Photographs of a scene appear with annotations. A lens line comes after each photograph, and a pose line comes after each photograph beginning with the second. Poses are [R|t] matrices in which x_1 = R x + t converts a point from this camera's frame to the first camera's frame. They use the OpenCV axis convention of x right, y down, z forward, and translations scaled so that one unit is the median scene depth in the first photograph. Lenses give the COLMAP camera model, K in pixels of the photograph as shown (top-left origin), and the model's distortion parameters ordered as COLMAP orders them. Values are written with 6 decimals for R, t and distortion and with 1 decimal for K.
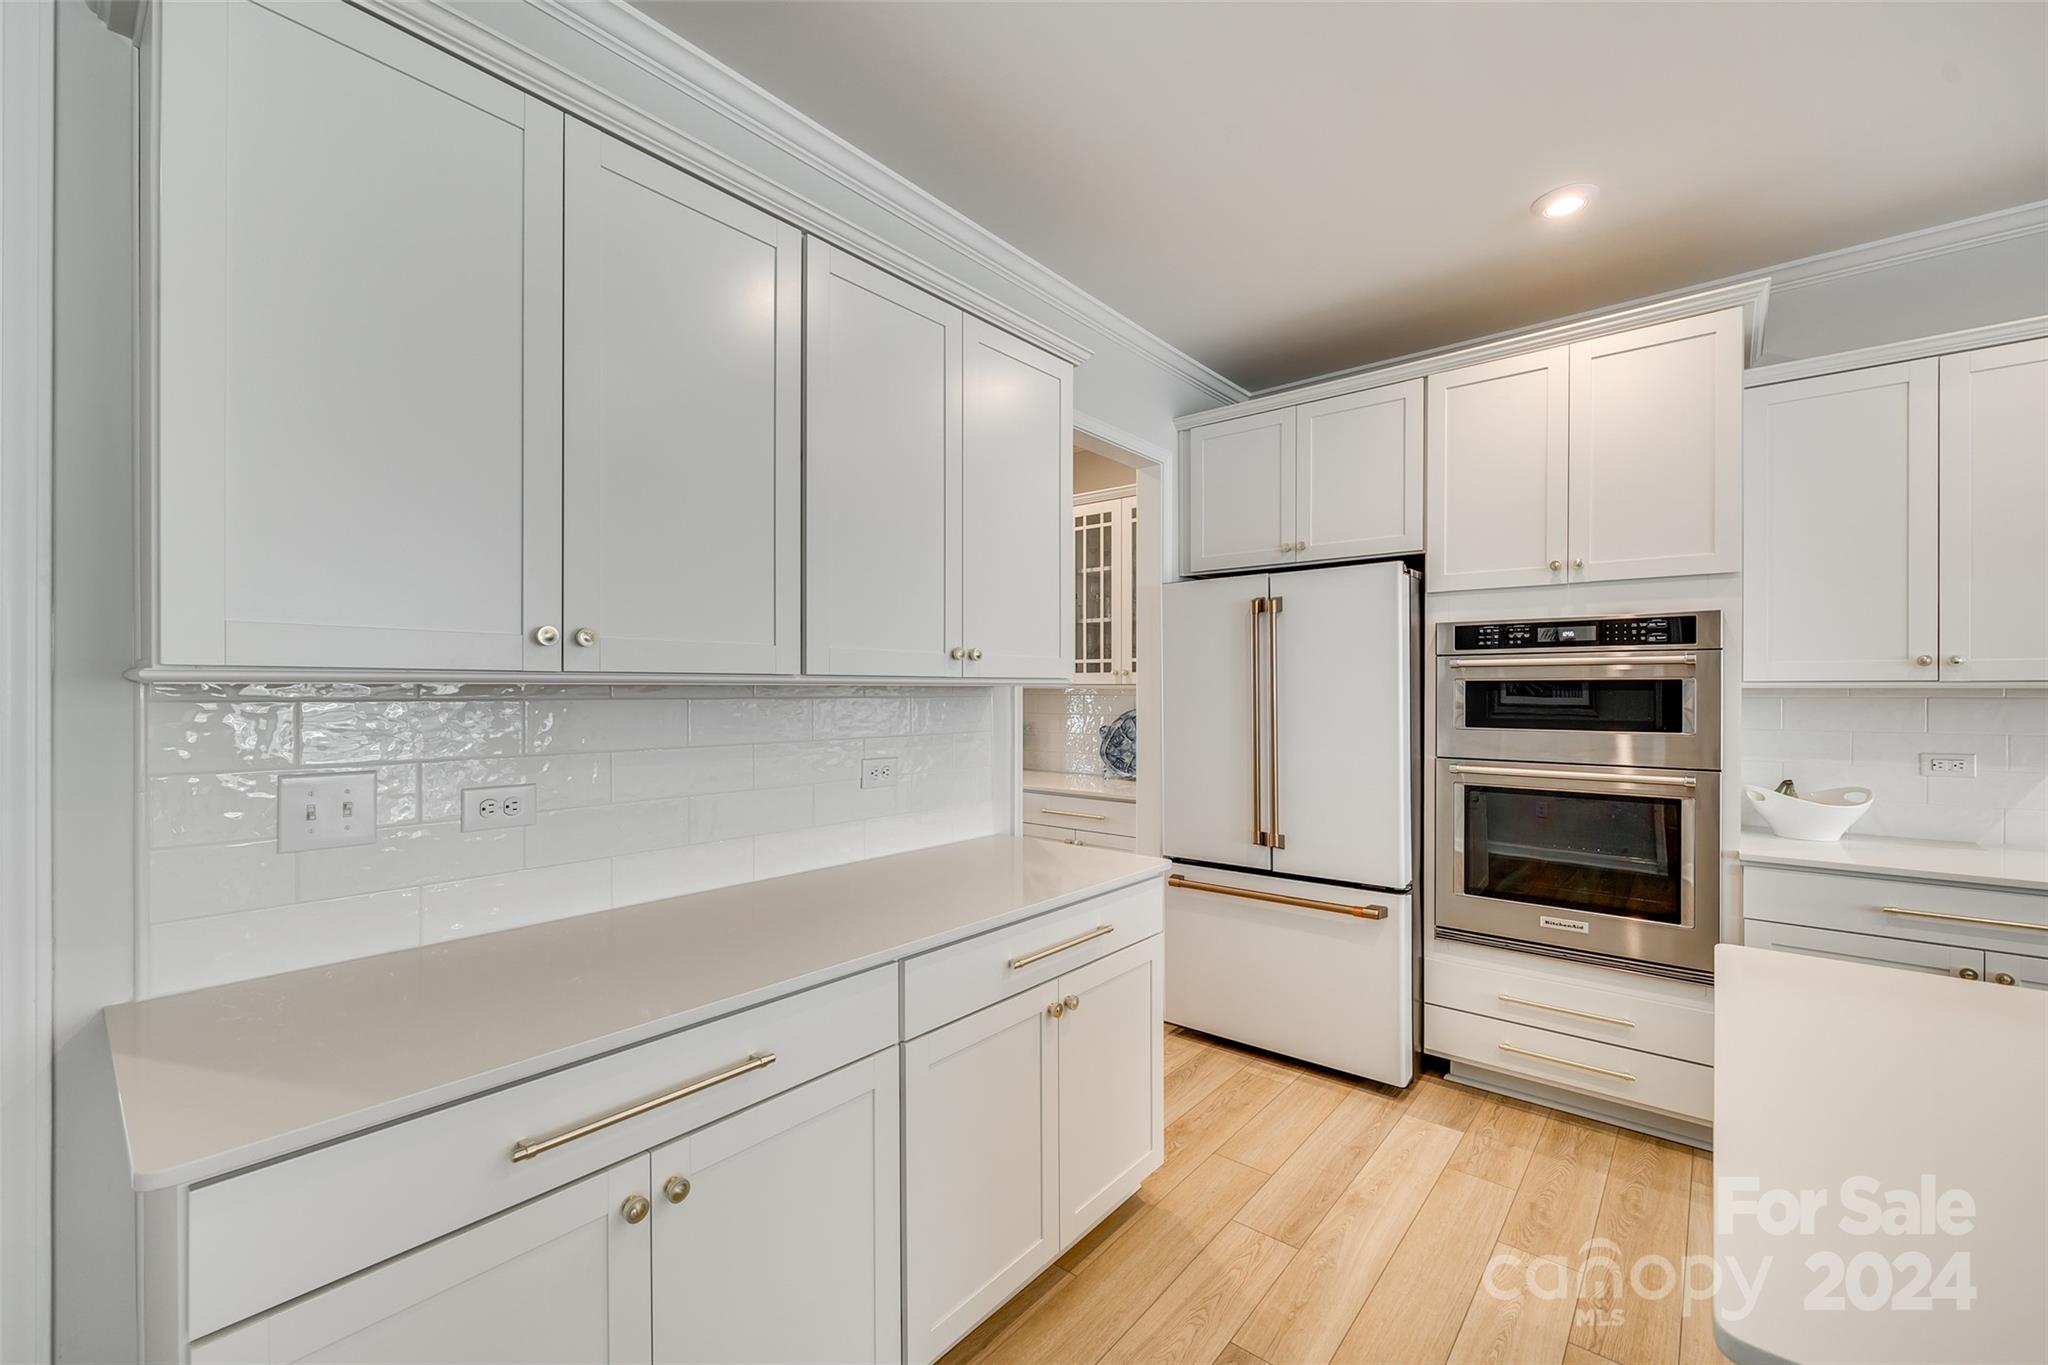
lens RADIAL K [[821.8, 0, 1025.0], [0, 821.8, 689.0], [0, 0, 1]] dist [-0.001733, 0.000267]
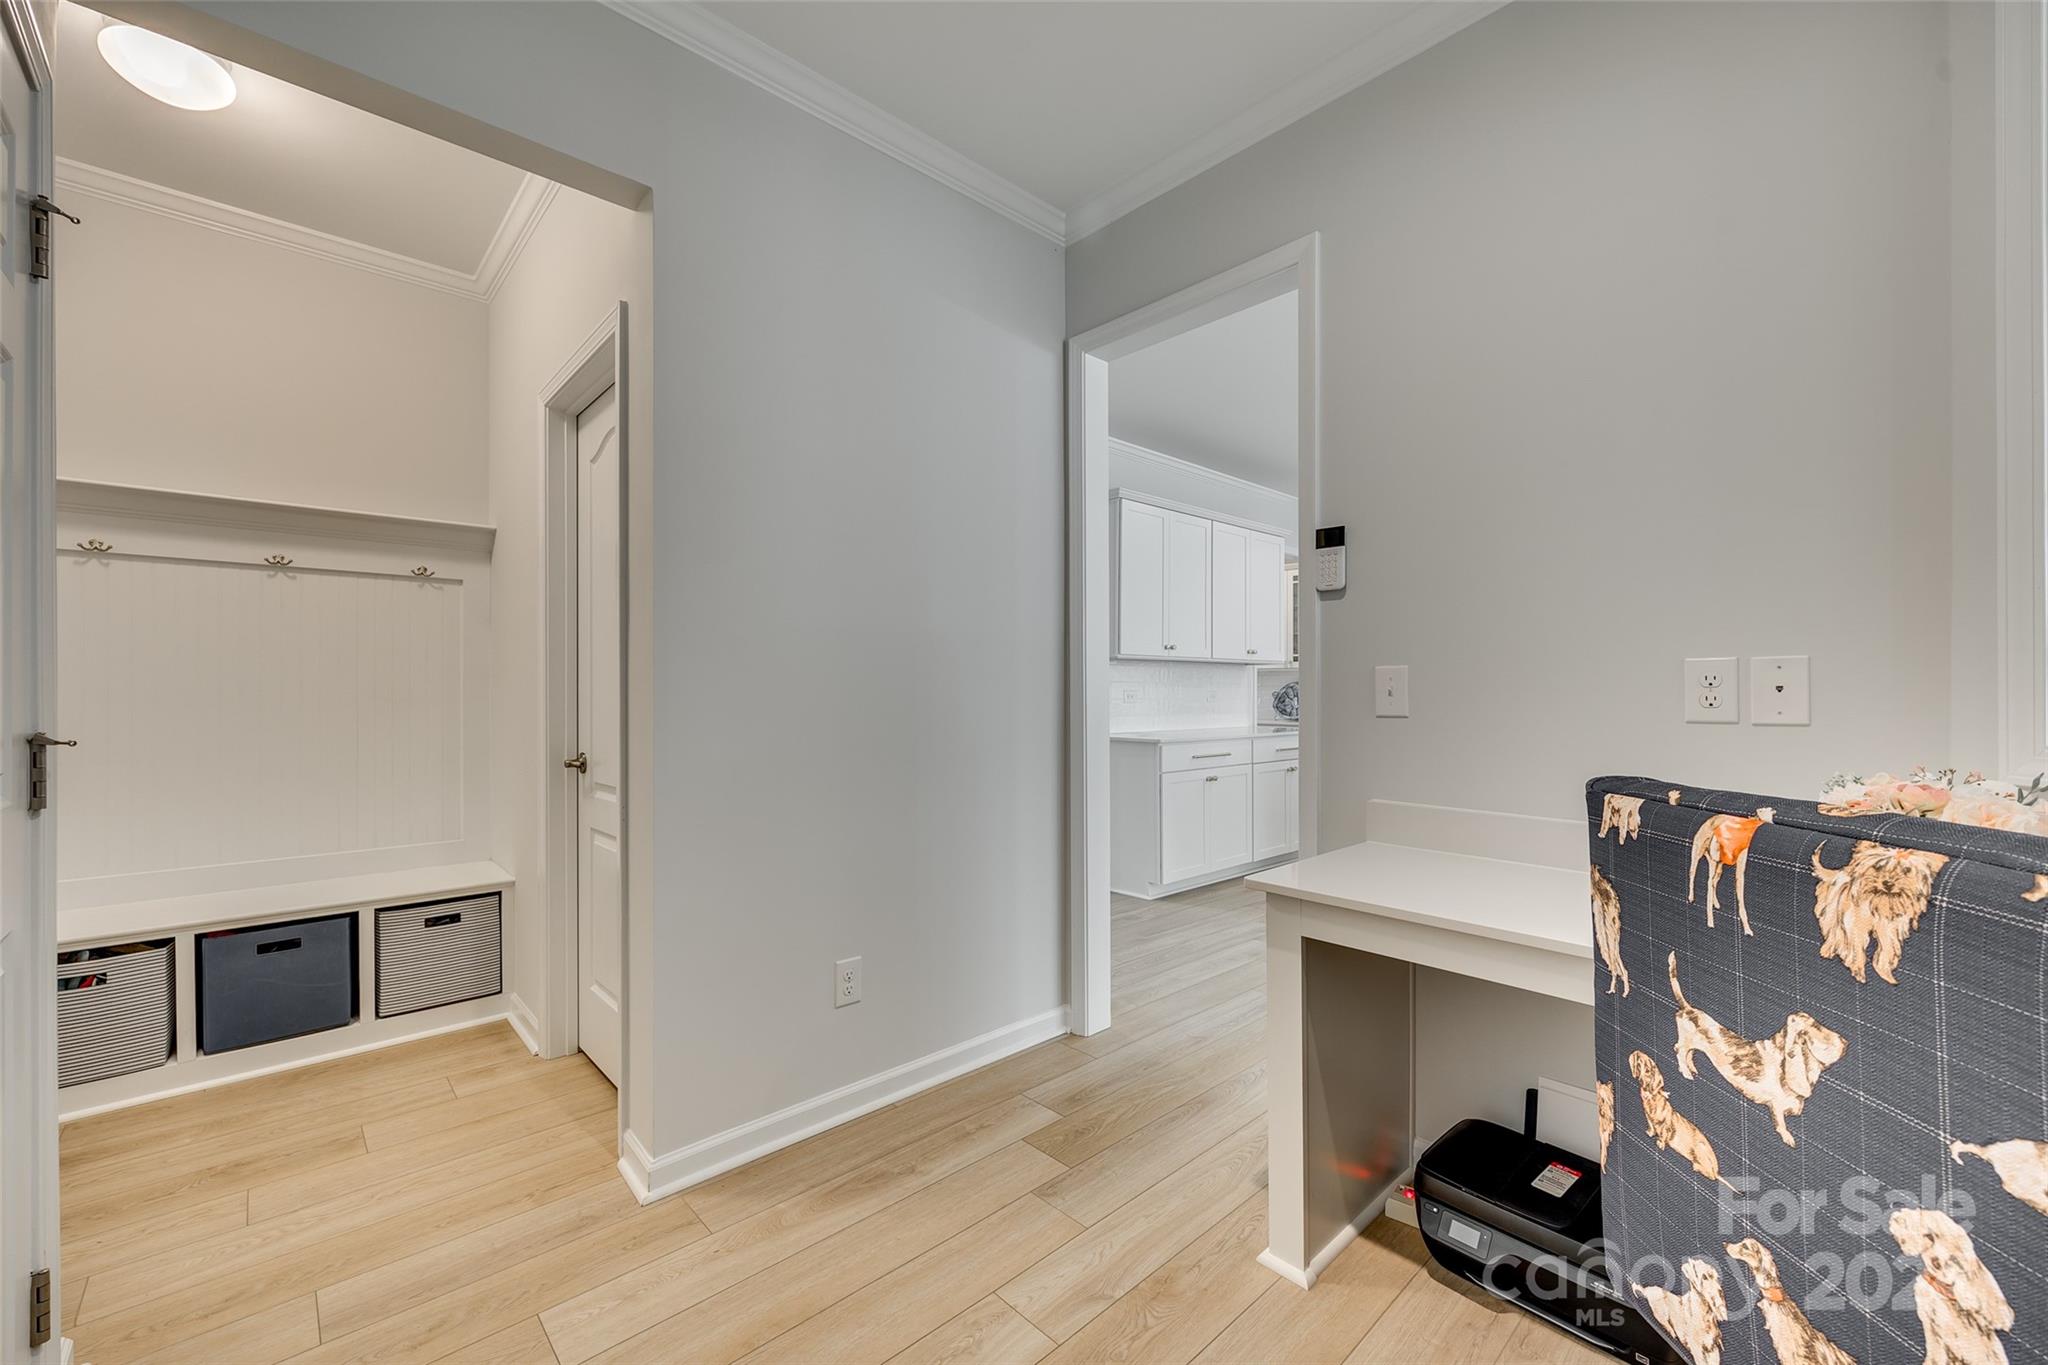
lens RADIAL K [[821.8, 0, 1022.7], [0, 821.8, 684.3], [0, 0, 1]] dist [-0.001733, 0.000267]
pose [[0.992004, 0.001019, -0.126205, -0.424642], [-0.001699, 0.999985, -0.005287, 0.072692], [0.126198, 0.005459, 0.991990, -1.613149]]
